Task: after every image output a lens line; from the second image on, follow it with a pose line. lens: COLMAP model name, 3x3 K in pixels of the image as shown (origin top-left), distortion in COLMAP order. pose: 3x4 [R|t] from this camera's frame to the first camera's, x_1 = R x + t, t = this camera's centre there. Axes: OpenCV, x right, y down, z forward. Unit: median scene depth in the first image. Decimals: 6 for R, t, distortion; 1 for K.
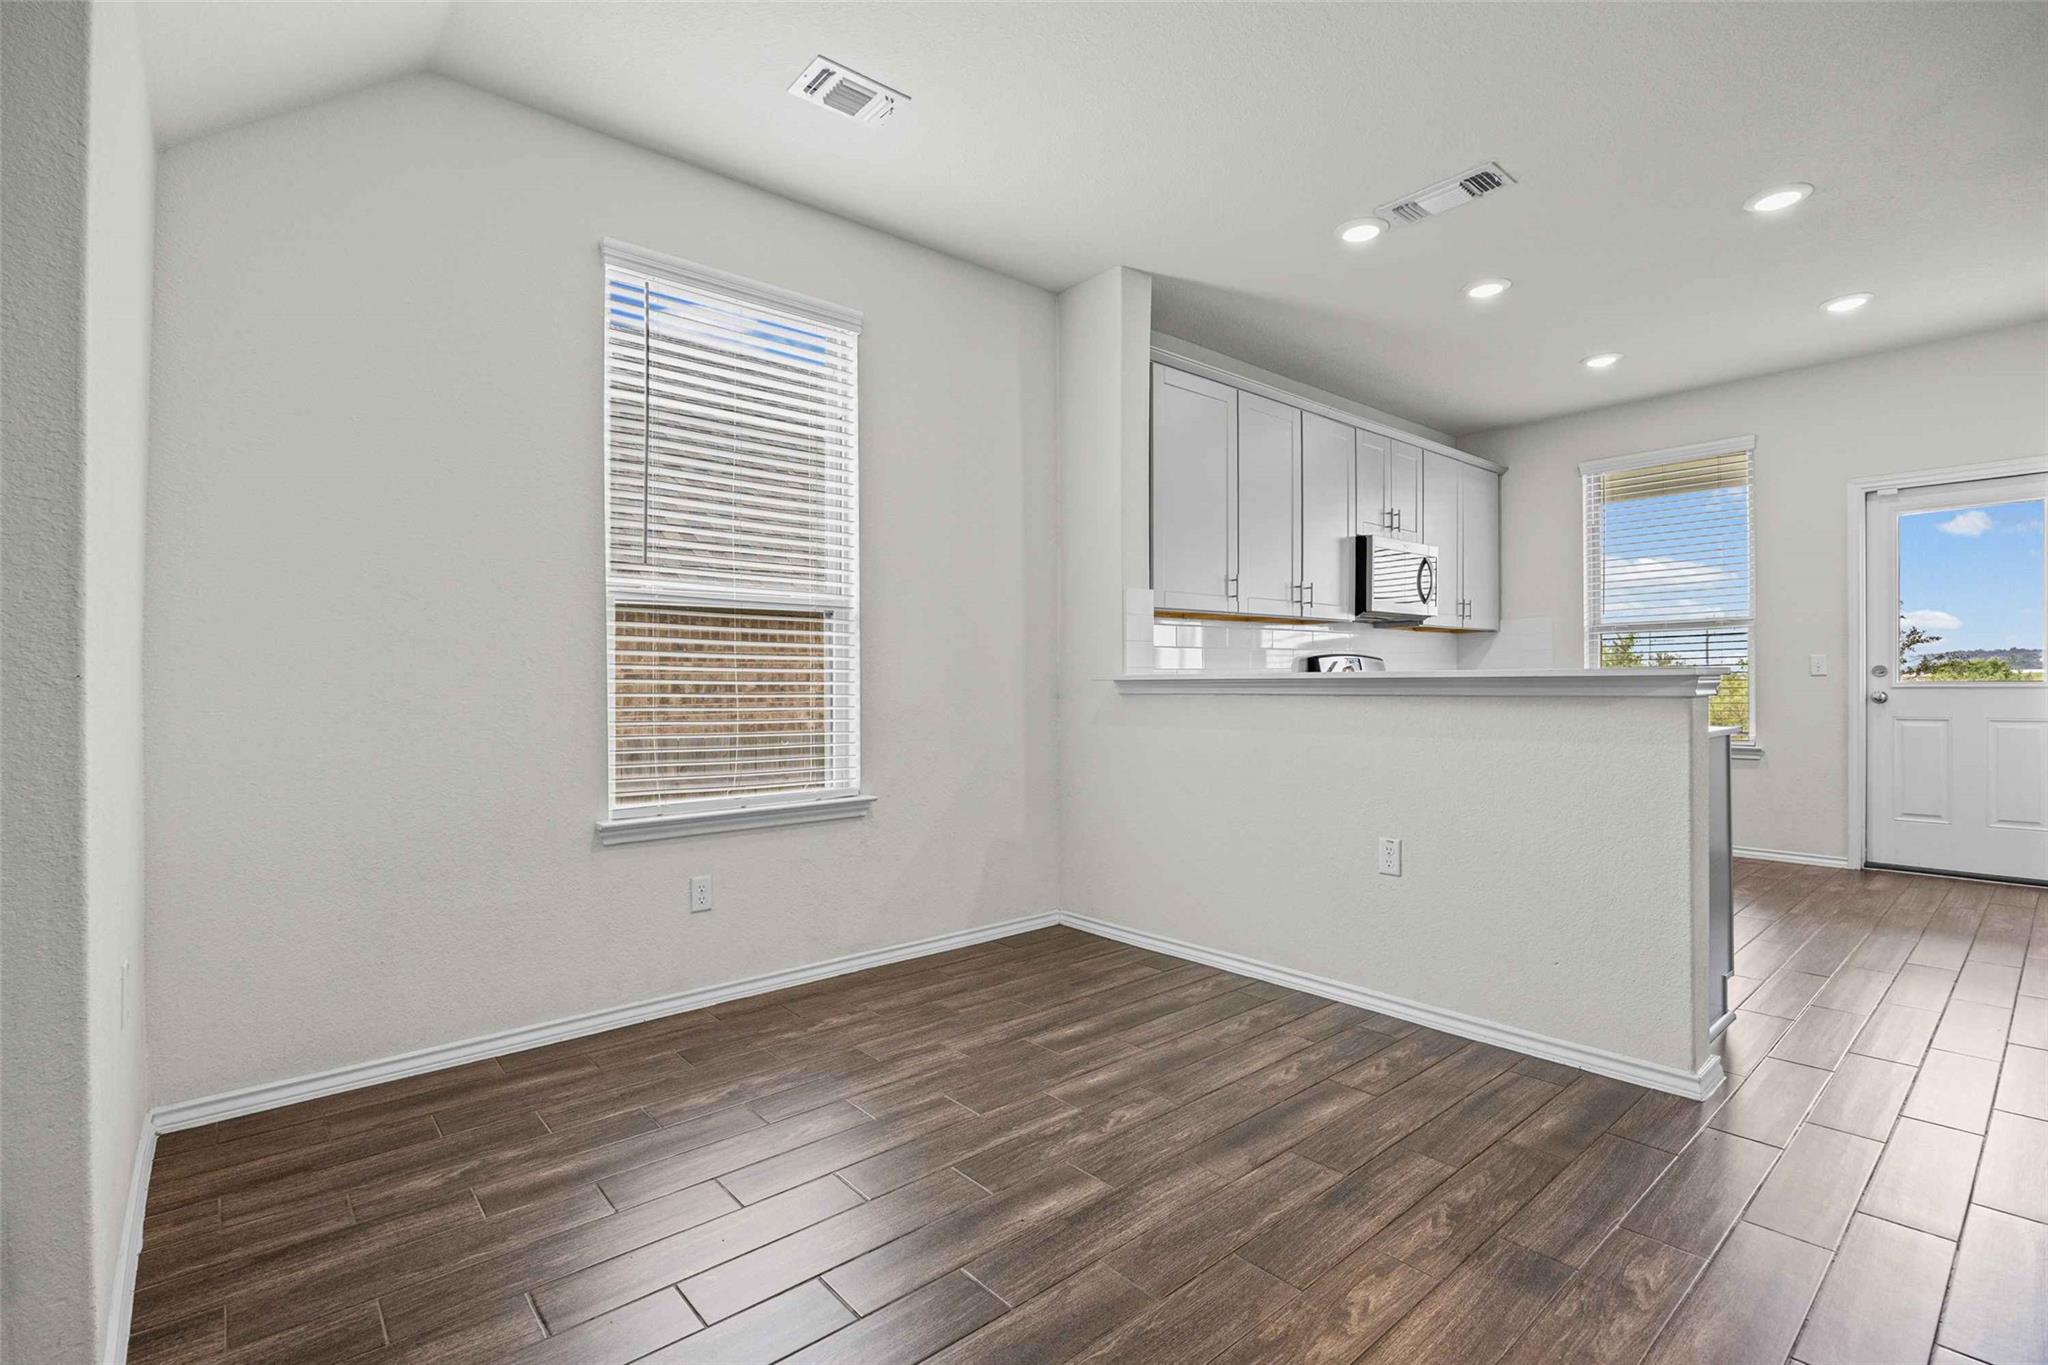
lens RADIAL K [[955.2, 0, 1022.6], [0, 955.2, 676.7], [0, 0, 1]] dist [0.000777, -0.000569]
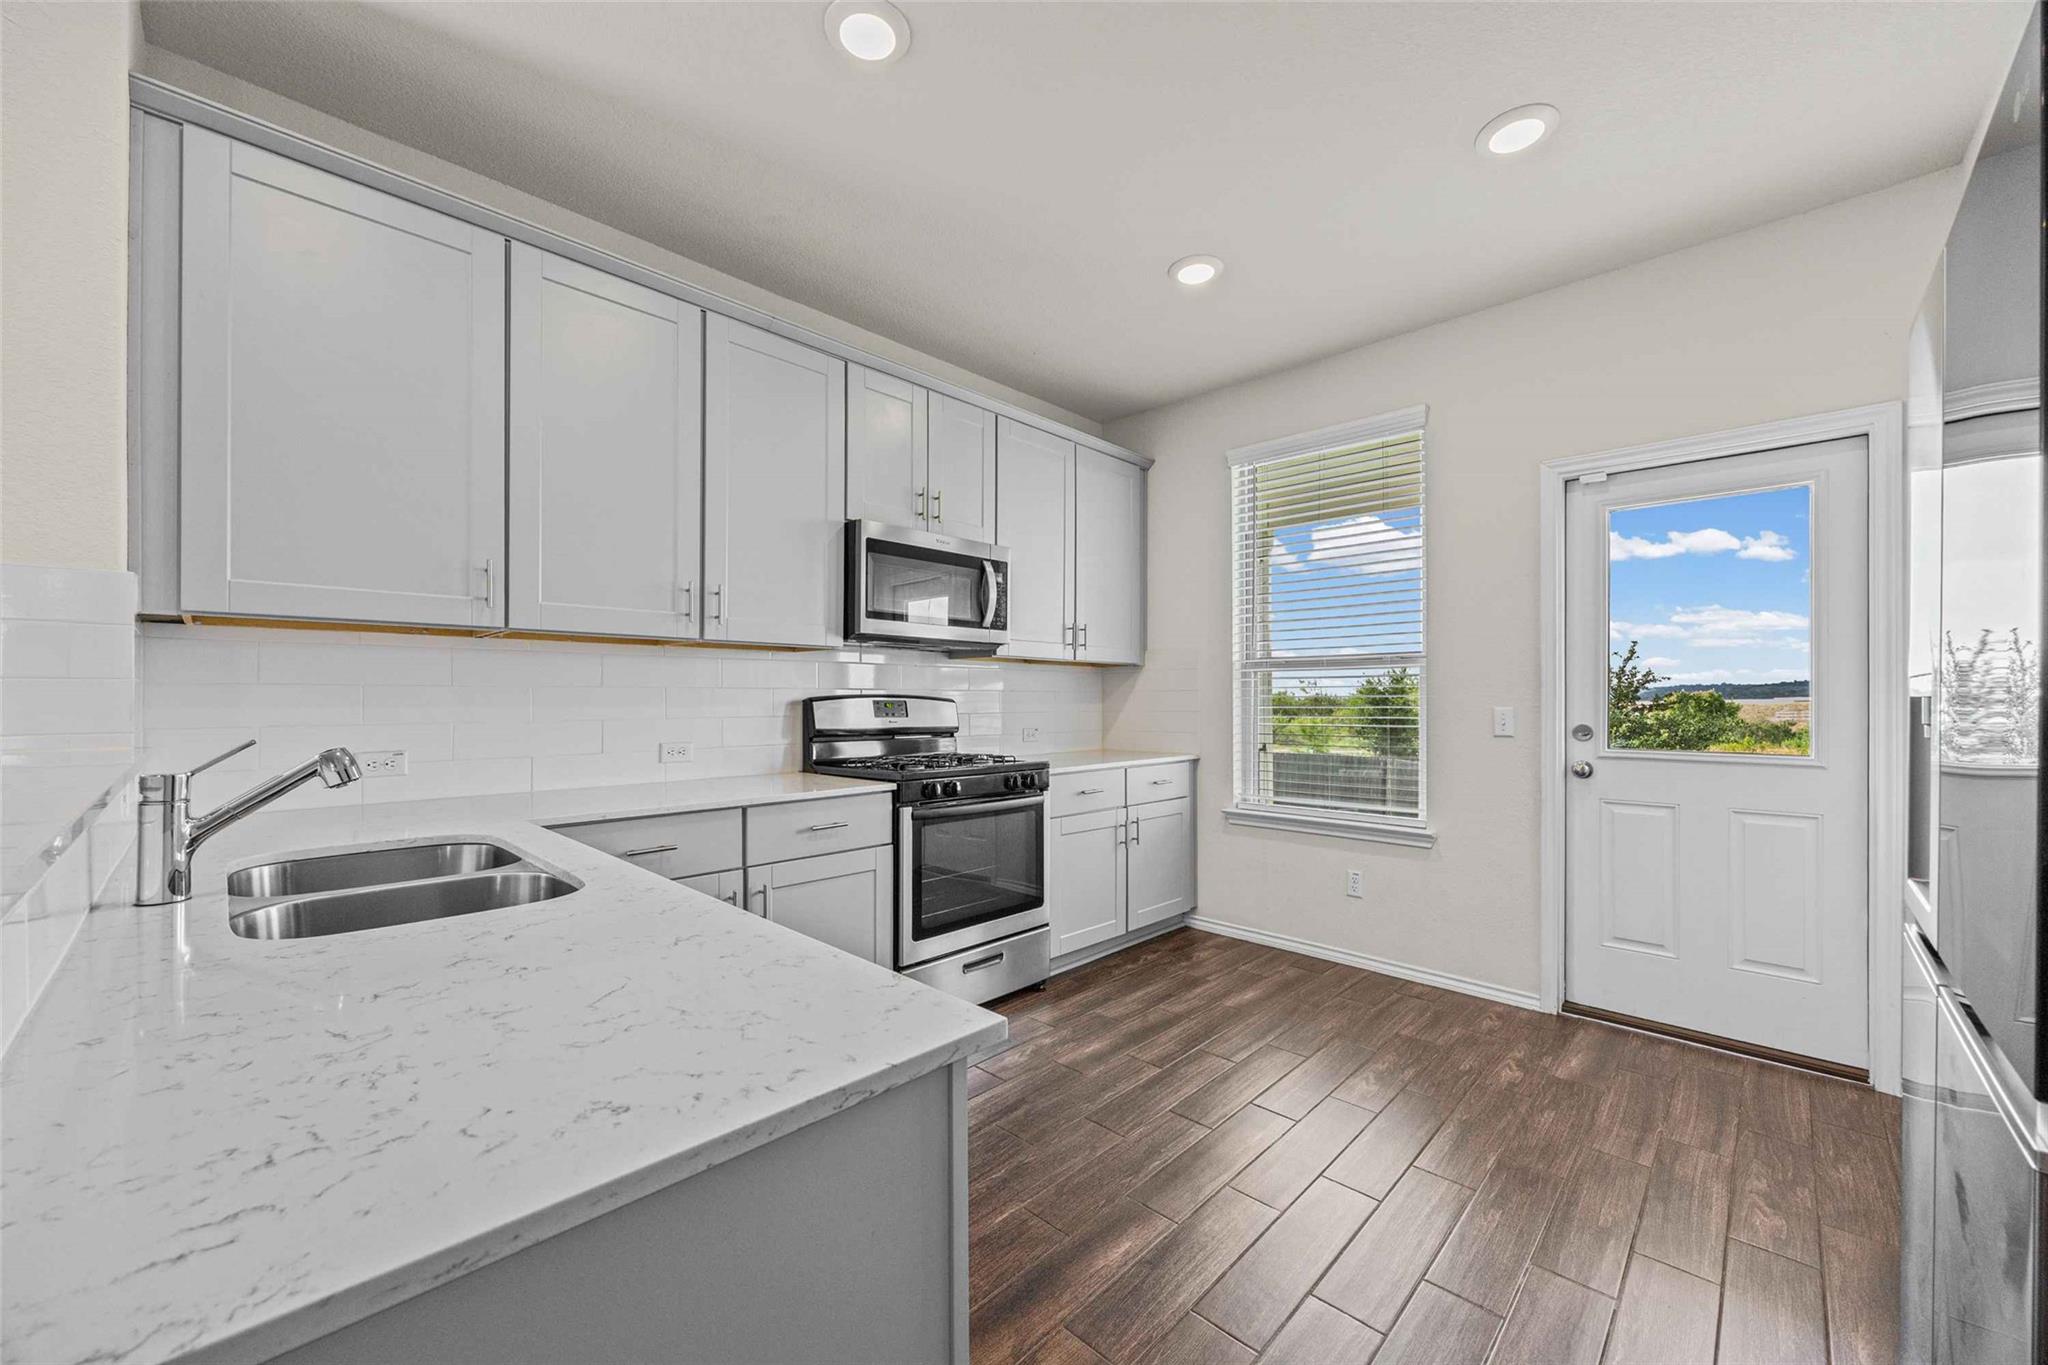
lens RADIAL K [[772.8, 0, 1026.8], [0, 772.8, 684.0], [0, 0, 1]] dist [-0.004516, 0.000021]
pose [[0.997575, 0.014667, 0.068037, 0.441410], [-0.013620, 0.999782, -0.015822, -0.026182], [-0.068254, 0.014857, 0.997557, 0.453131]]
